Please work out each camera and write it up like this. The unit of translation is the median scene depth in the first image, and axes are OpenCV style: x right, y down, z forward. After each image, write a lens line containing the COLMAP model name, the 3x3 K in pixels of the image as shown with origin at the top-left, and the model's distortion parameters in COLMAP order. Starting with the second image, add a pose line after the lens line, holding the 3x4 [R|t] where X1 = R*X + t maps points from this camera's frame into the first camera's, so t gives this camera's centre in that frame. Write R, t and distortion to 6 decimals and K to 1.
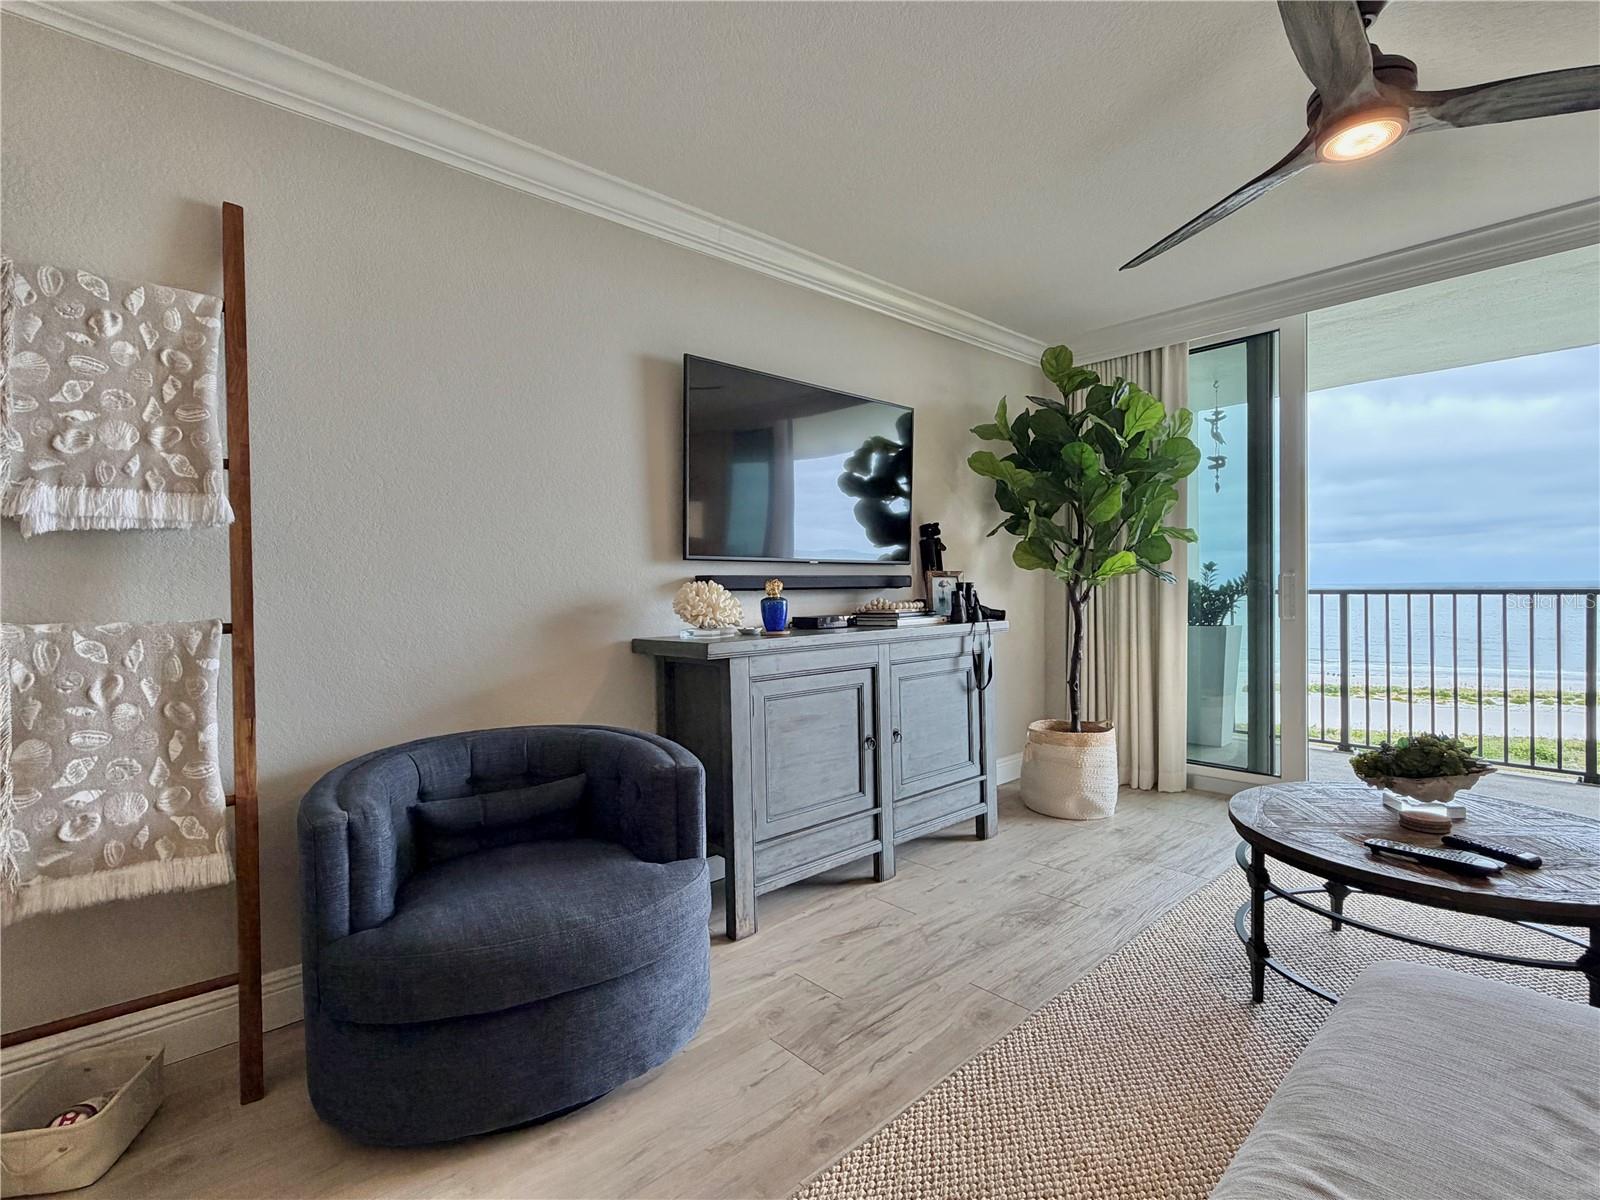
lens RADIAL K [[756.5, 0, 800.8], [0, 756.5, 600.8], [0, 0, 1]] dist [-0.000463, -0.000008]
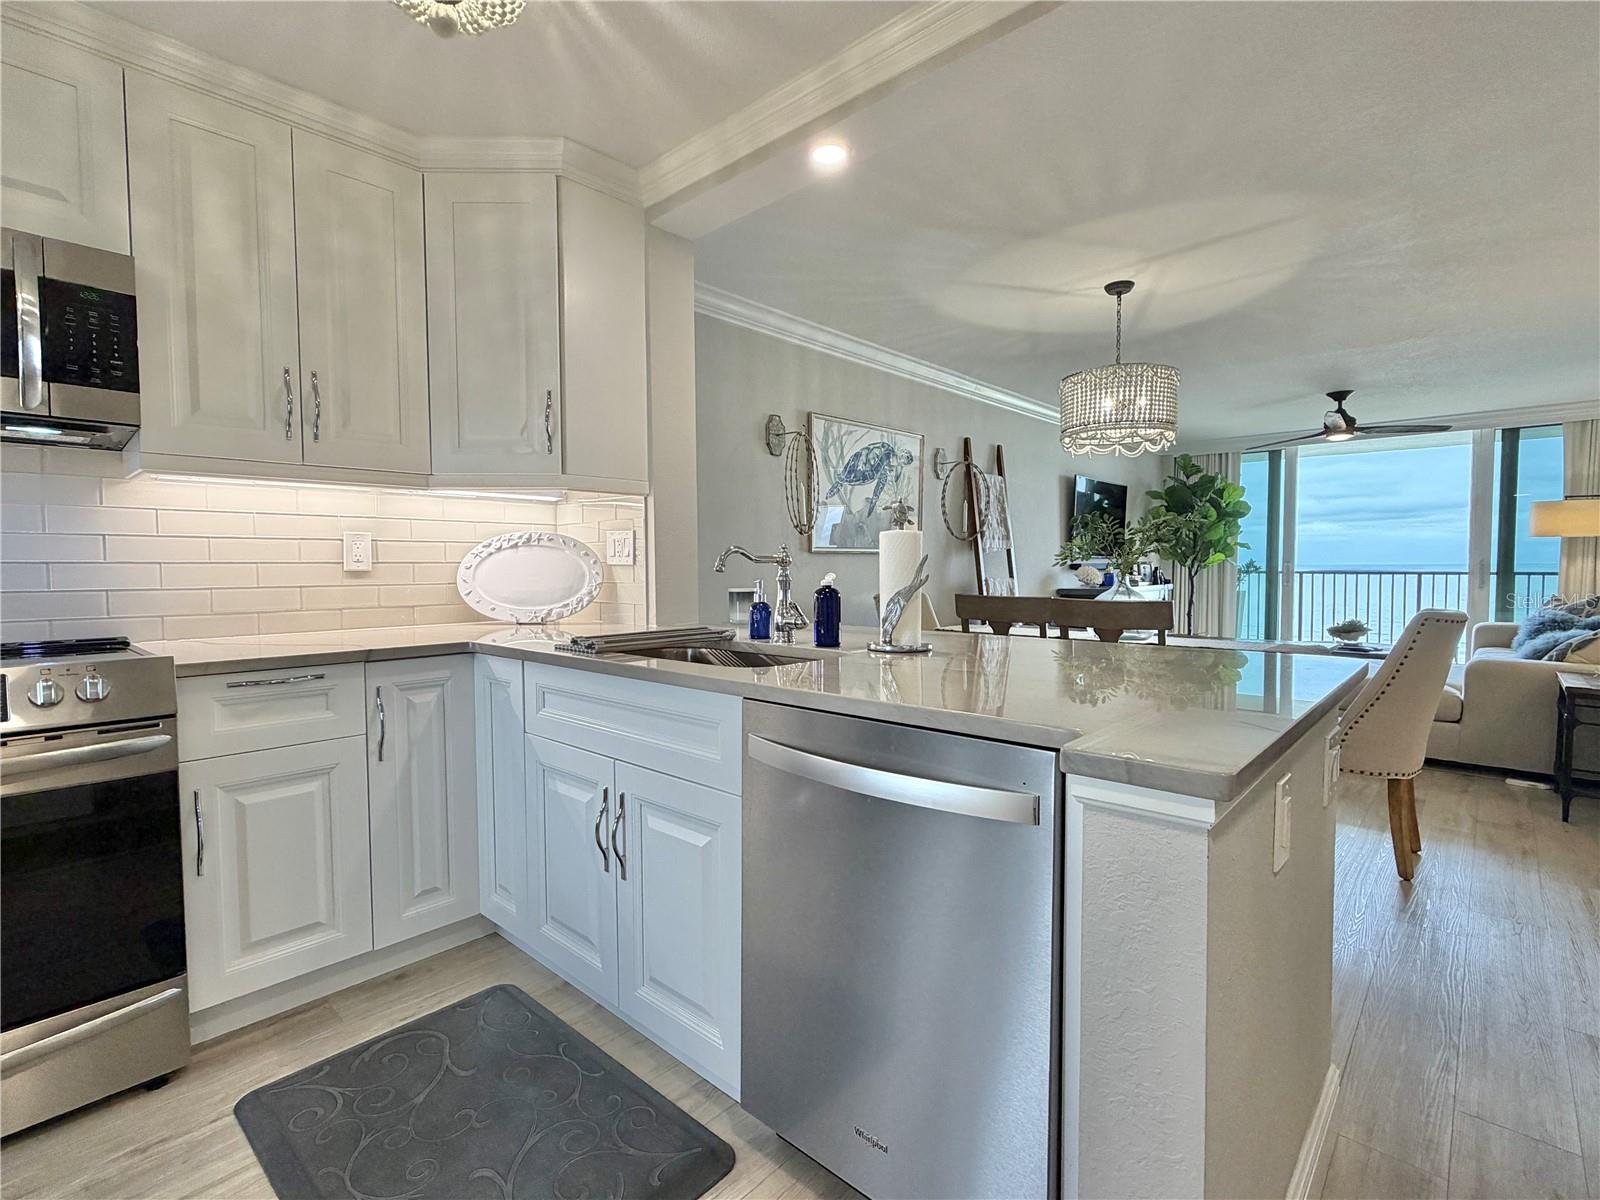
lens RADIAL K [[756.5, 0, 800.8], [0, 756.5, 598.9], [0, 0, 1]] dist [-0.000463, -0.000008]
pose [[0.996222, 0.004566, 0.086728, -1.053586], [-0.007036, 0.999578, 0.028200, 0.015660], [-0.086563, -0.028704, 0.995833, -1.177056]]
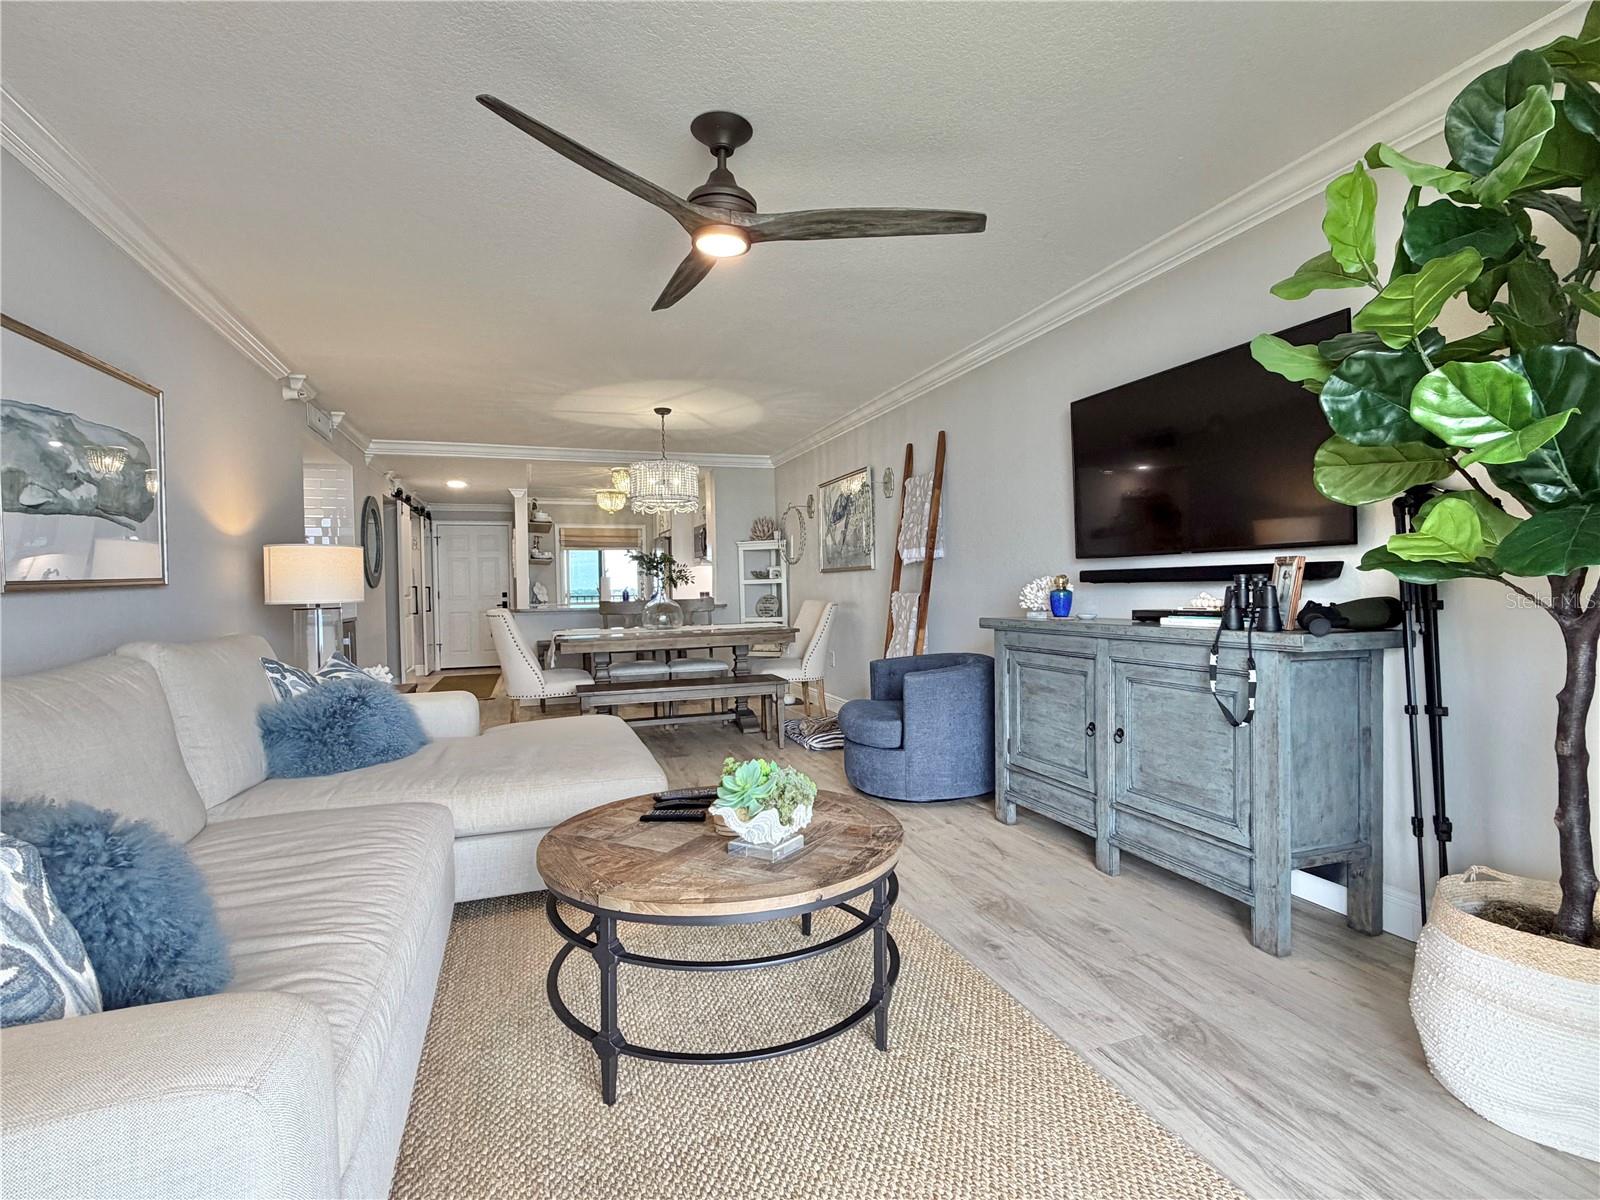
lens RADIAL K [[756.5, 0, 801.3], [0, 756.5, 591.3], [0, 0, 1]] dist [-0.000463, -0.000008]
pose [[-0.384764, 0.025977, -0.922650, 1.043110], [0.007503, 0.999659, 0.025016, -0.029182], [0.922985, 0.002702, -0.384827, 0.890285]]
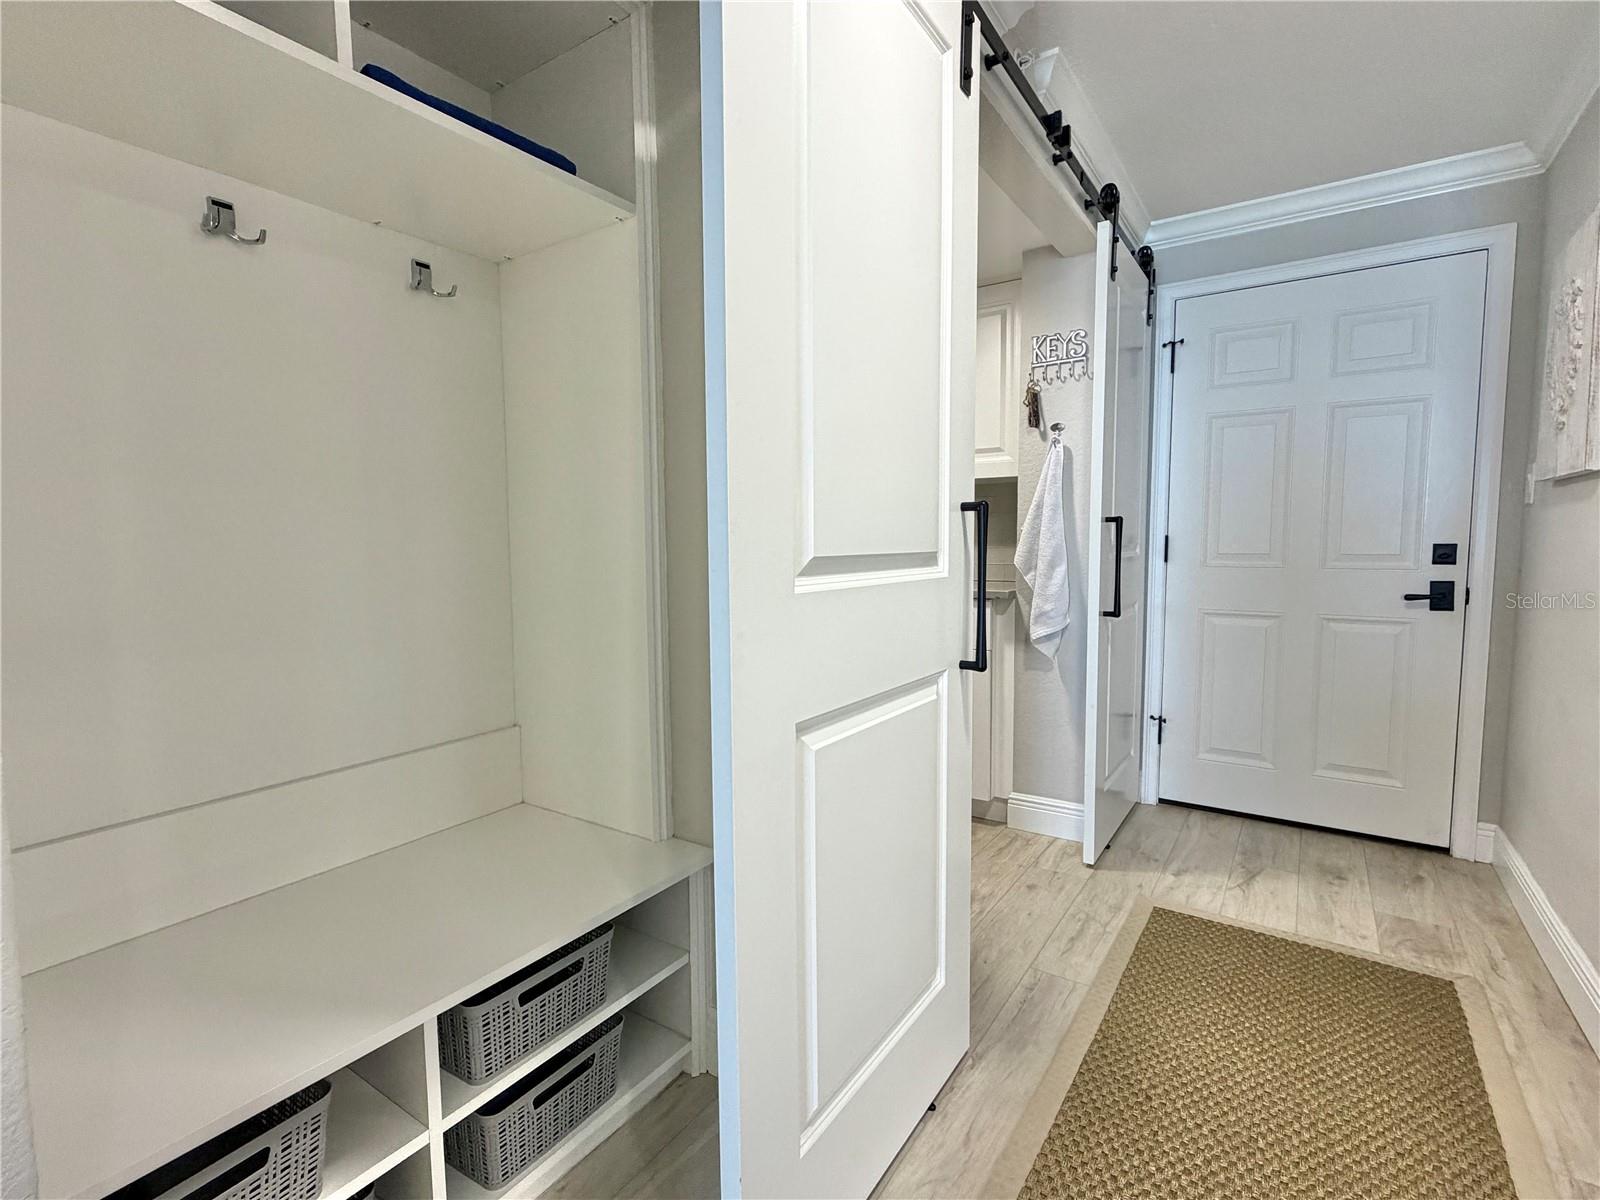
lens RADIAL K [[756.5, 0, 796.7], [0, 756.5, 600.2], [0, 0, 1]] dist [-0.000463, -0.000008]
pose [[-0.972903, 0.032808, -0.228873, -0.730730], [0.011730, 0.995611, 0.092852, 0.028252], [0.230914, 0.087651, -0.969018, -1.032835]]
